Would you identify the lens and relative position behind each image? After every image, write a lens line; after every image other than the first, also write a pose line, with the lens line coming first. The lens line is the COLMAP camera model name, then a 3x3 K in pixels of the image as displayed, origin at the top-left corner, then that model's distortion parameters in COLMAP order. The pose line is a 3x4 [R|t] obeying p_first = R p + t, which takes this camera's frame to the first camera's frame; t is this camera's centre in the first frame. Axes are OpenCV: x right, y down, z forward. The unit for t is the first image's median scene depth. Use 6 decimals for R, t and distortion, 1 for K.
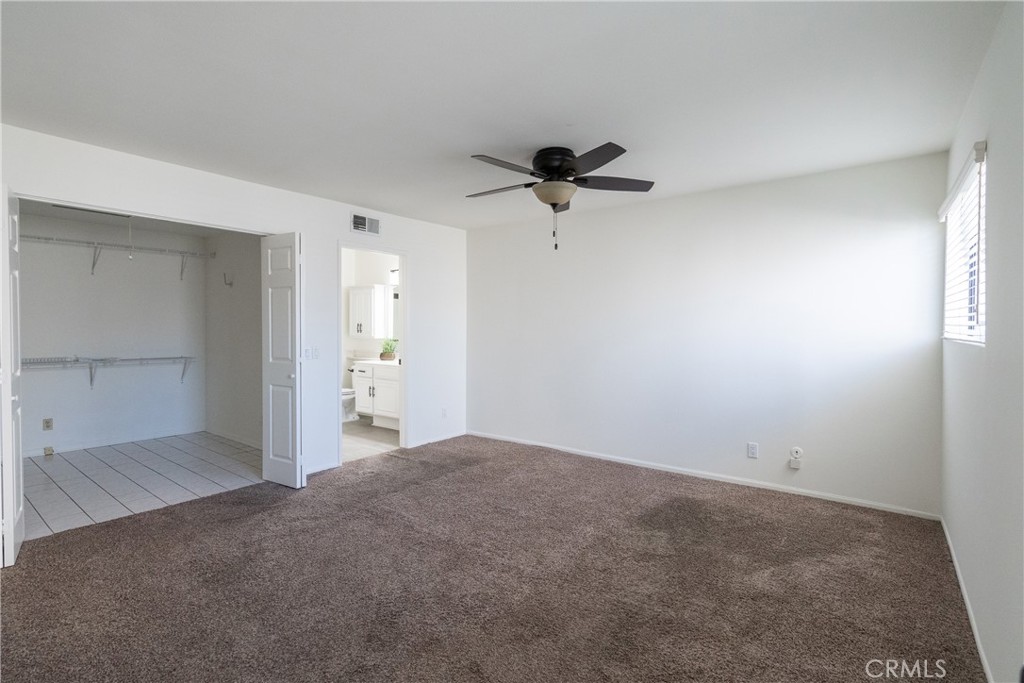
lens RADIAL K [[470.9, 0, 511.9], [0, 470.9, 334.4], [0, 0, 1]] dist [-0.001491, 0.000231]
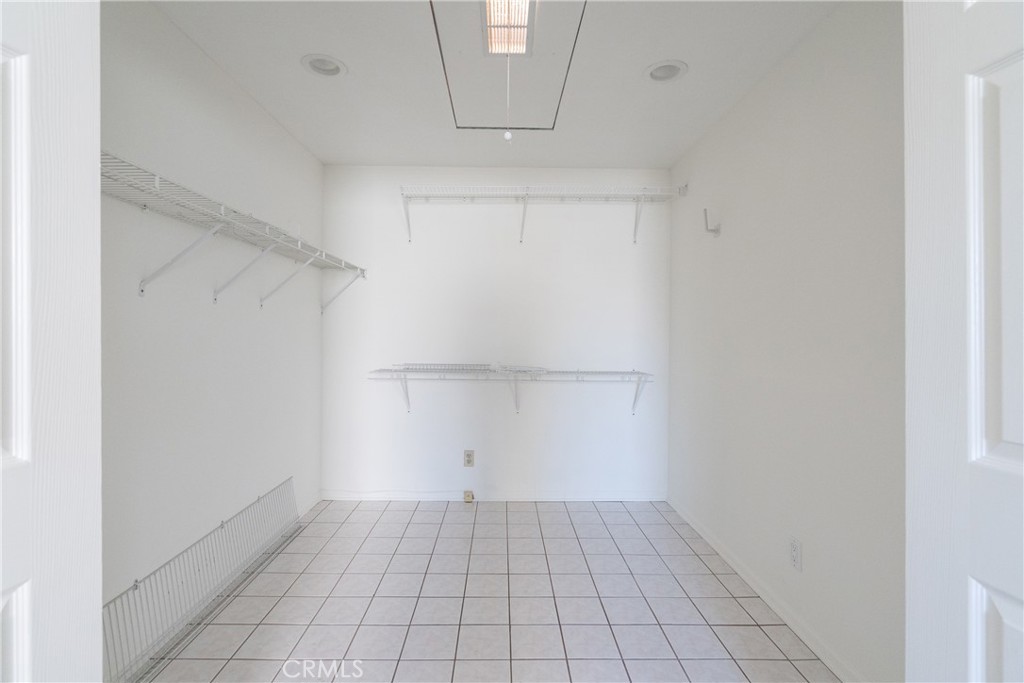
lens RADIAL K [[470.9, 0, 511.9], [0, 470.9, 334.4], [0, 0, 1]] dist [-0.001491, 0.000231]
pose [[0.623614, 0.004746, -0.781718, -0.482291], [-0.022340, 0.999681, -0.011752, 0.014533], [0.781413, 0.024793, 0.623521, 0.739585]]
